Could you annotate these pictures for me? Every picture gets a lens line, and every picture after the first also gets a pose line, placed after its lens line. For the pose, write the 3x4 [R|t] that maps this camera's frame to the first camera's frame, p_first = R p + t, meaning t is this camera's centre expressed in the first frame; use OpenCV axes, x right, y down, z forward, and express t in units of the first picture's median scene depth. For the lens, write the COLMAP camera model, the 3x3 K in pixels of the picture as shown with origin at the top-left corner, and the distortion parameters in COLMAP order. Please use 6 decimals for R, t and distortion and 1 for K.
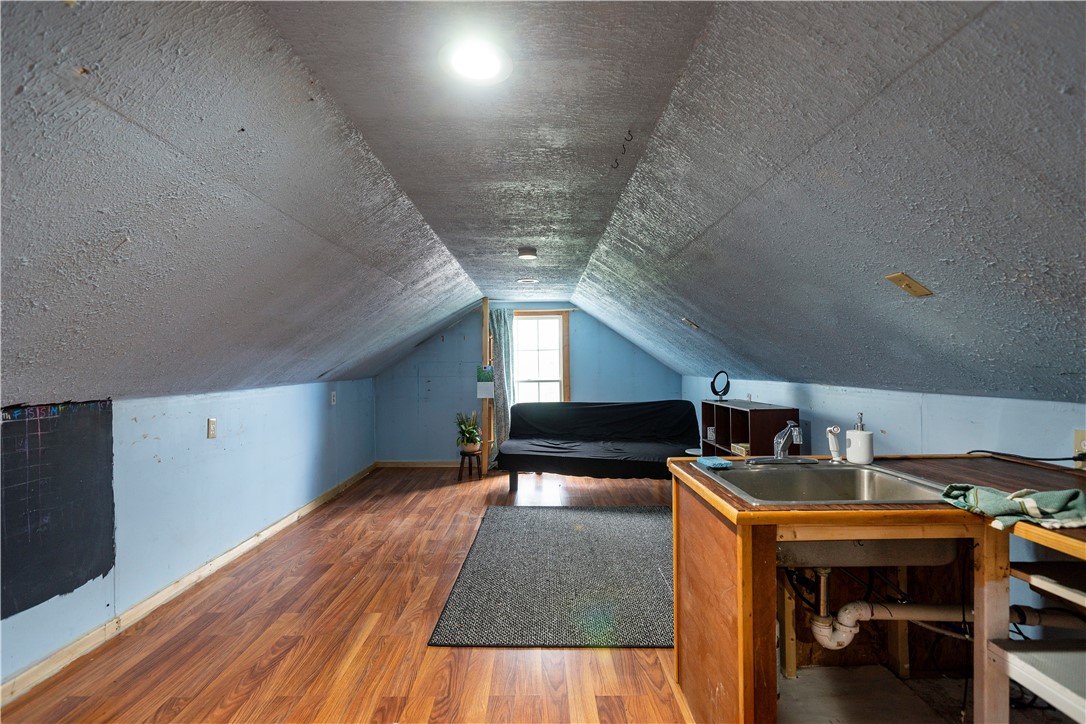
lens RADIAL K [[497.7, 0, 537.5], [0, 497.7, 355.1], [0, 0, 1]] dist [-0.001144, 0.000768]
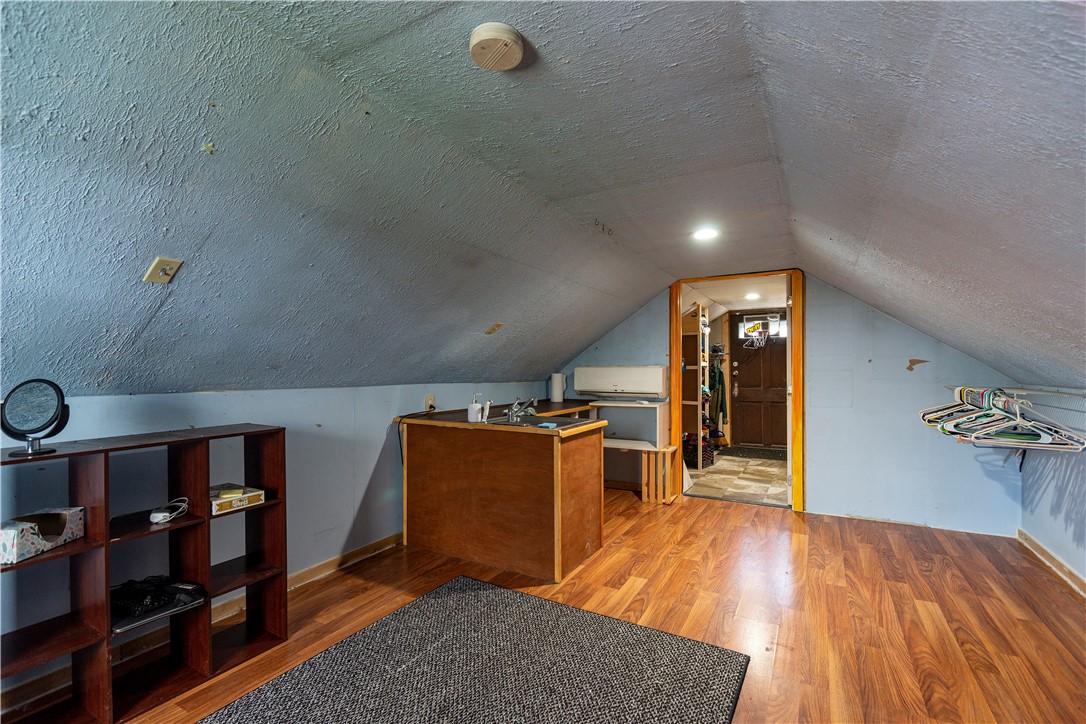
lens RADIAL K [[497.7, 0, 537.5], [0, 497.7, 355.1], [0, 0, 1]] dist [-0.001144, 0.000768]
pose [[-0.871866, 0.016840, 0.489455, -0.377502], [-0.003948, 0.999135, -0.041408, 0.050048], [-0.489728, -0.038034, -0.871045, 2.261439]]
